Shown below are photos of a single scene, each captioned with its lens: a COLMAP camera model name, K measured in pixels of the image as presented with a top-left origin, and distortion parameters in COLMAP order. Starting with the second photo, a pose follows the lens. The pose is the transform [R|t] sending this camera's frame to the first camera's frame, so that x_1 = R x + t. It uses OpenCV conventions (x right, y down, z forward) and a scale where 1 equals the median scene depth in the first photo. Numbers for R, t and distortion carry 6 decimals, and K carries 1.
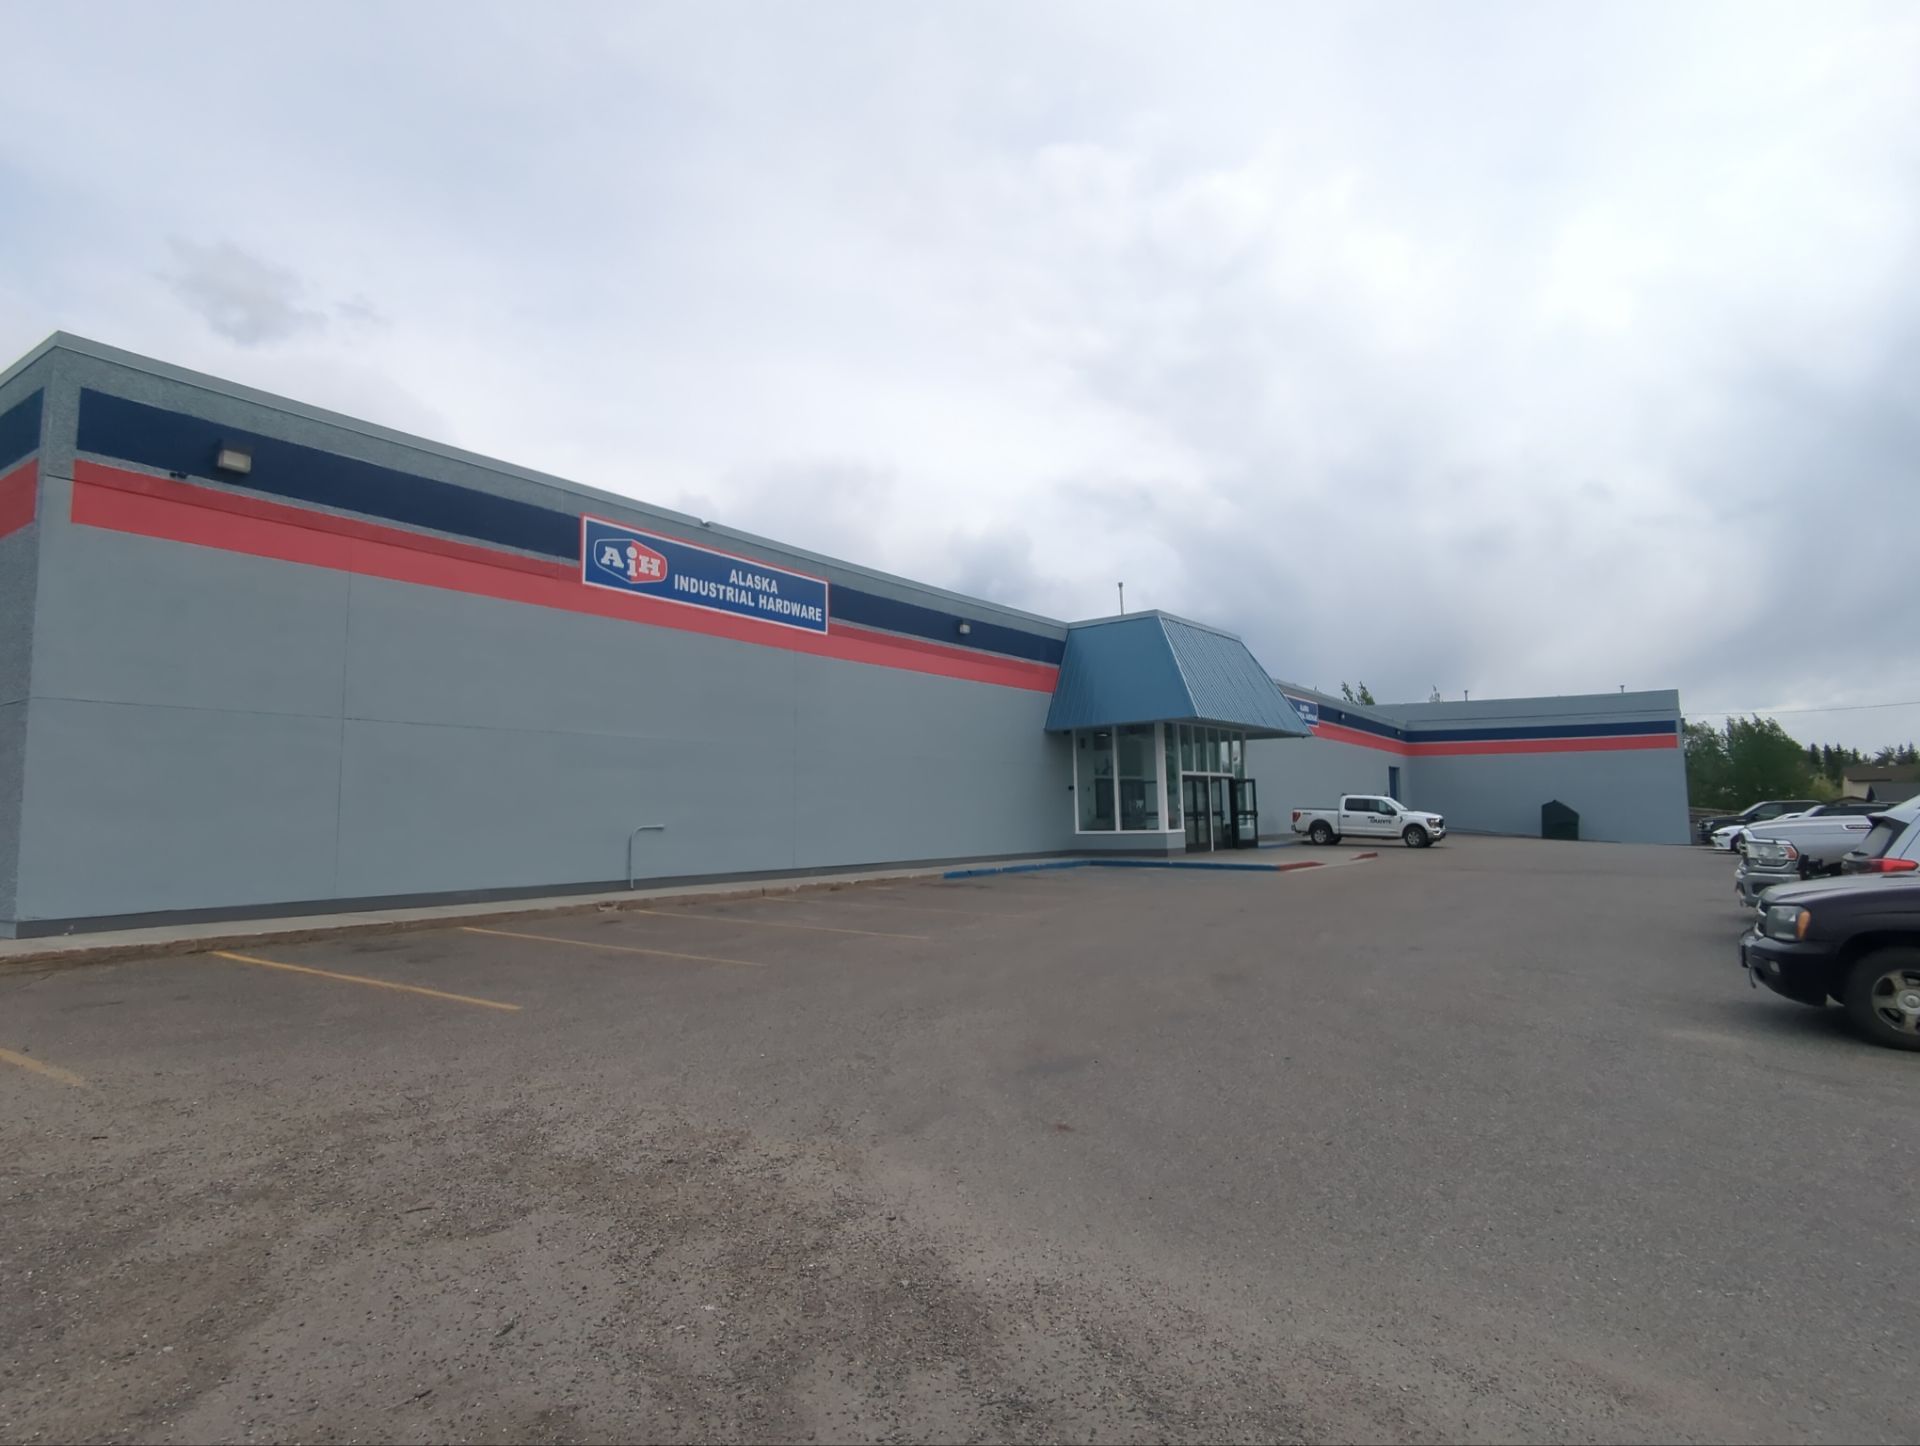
lens RADIAL K [[1036.7, 0, 954.6], [0, 1036.7, 723.5], [0, 0, 1]] dist [0.004178, 0.000598]
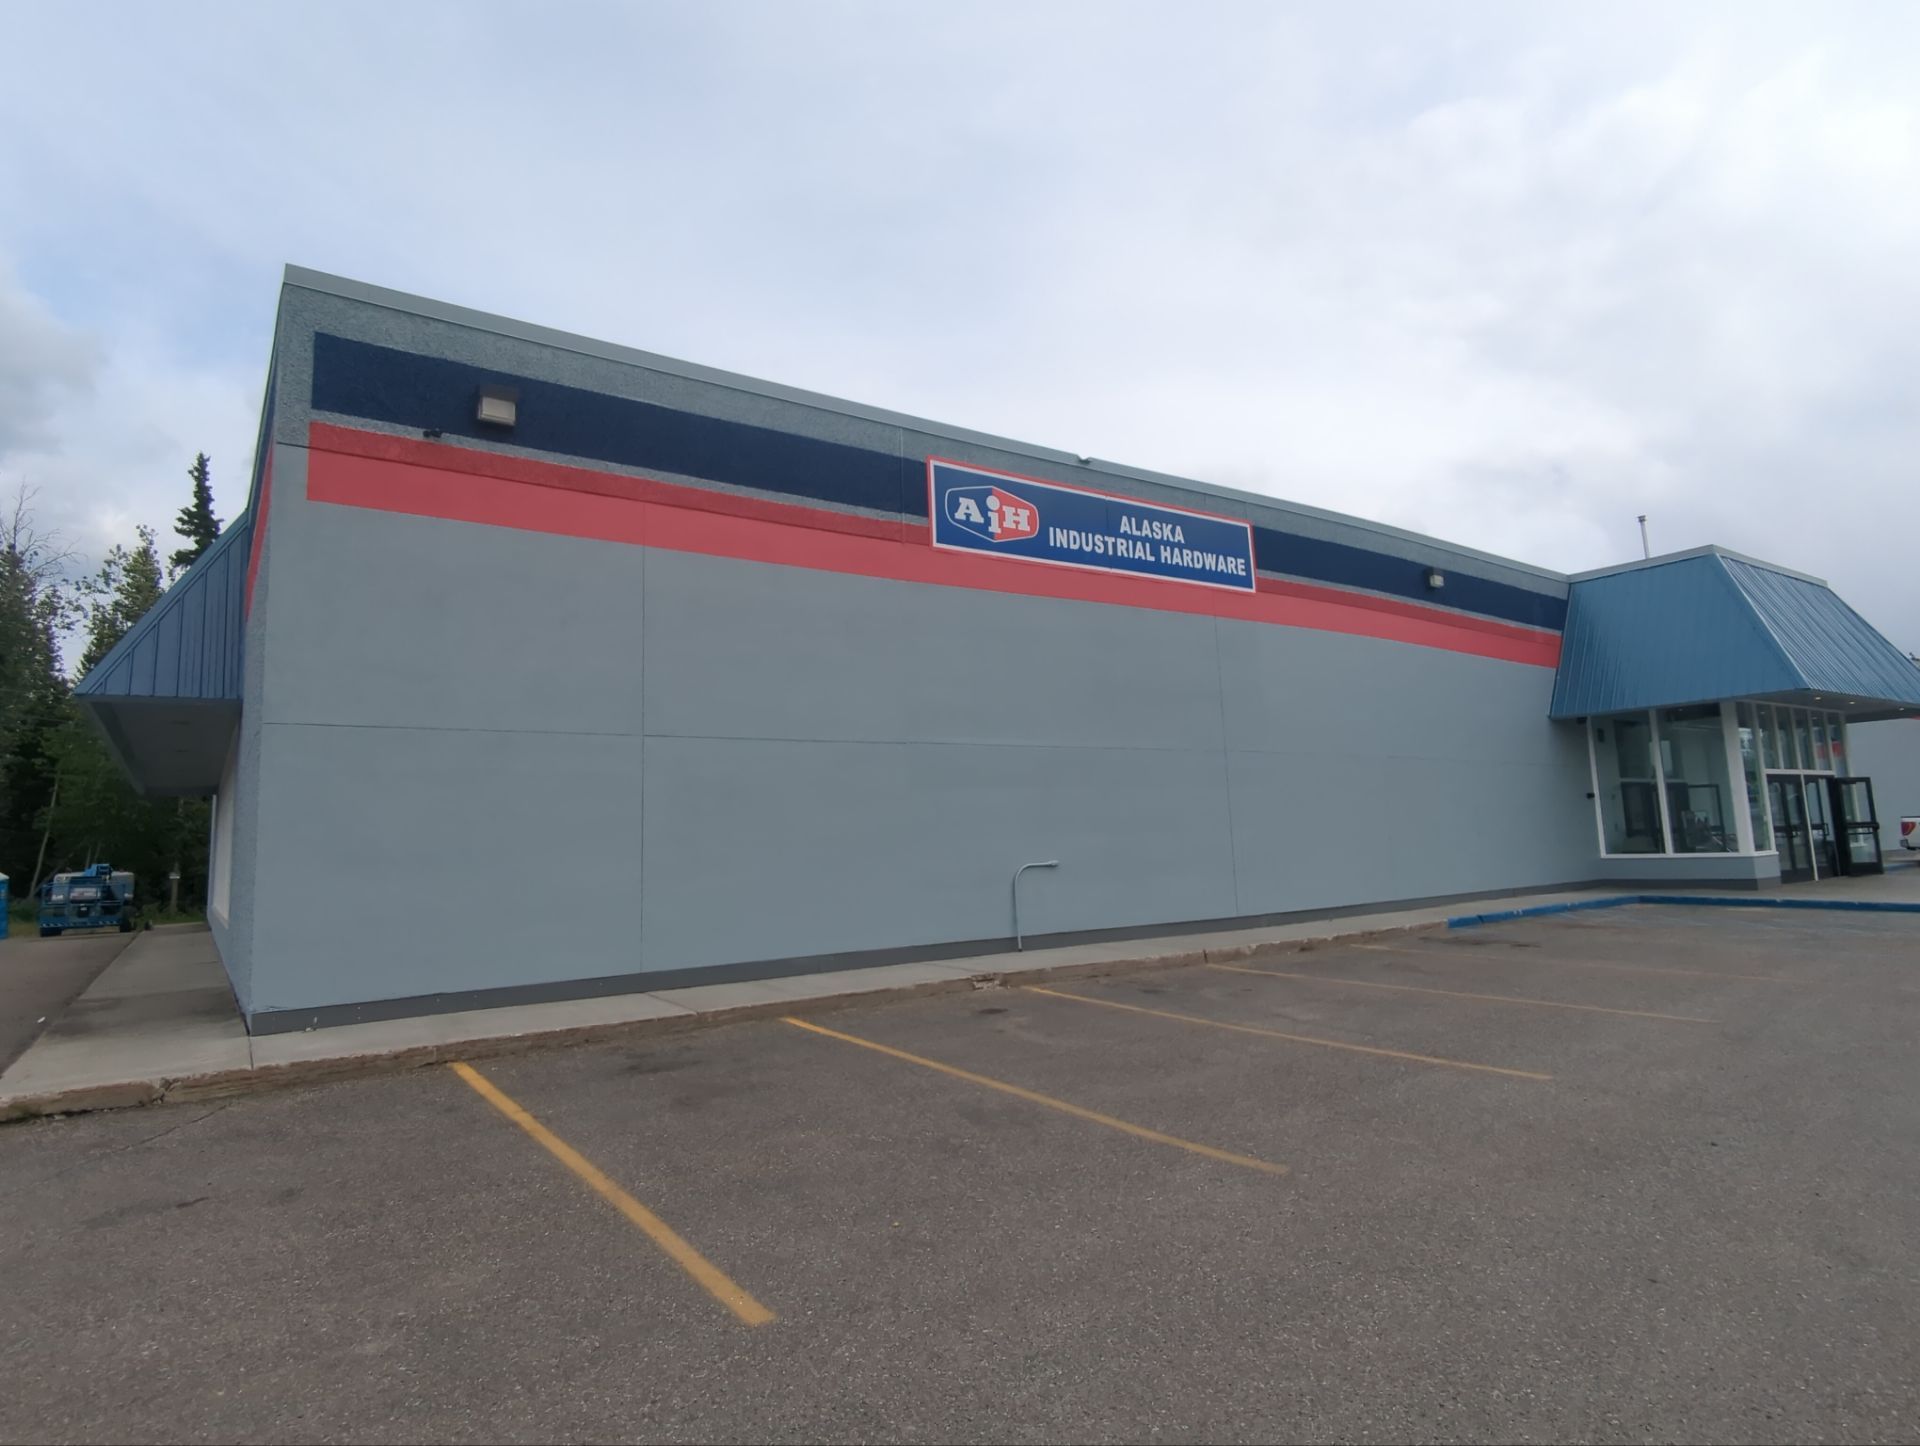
lens RADIAL K [[992.9, 0, 958.3], [0, 992.9, 632.6], [0, 0, 1]] dist [0.047940, -0.000170]
pose [[0.926422, -0.094767, -0.364366, -0.066556], [0.054278, 0.991311, -0.119822, 0.016637], [0.372555, 0.091229, 0.923515, 0.282457]]
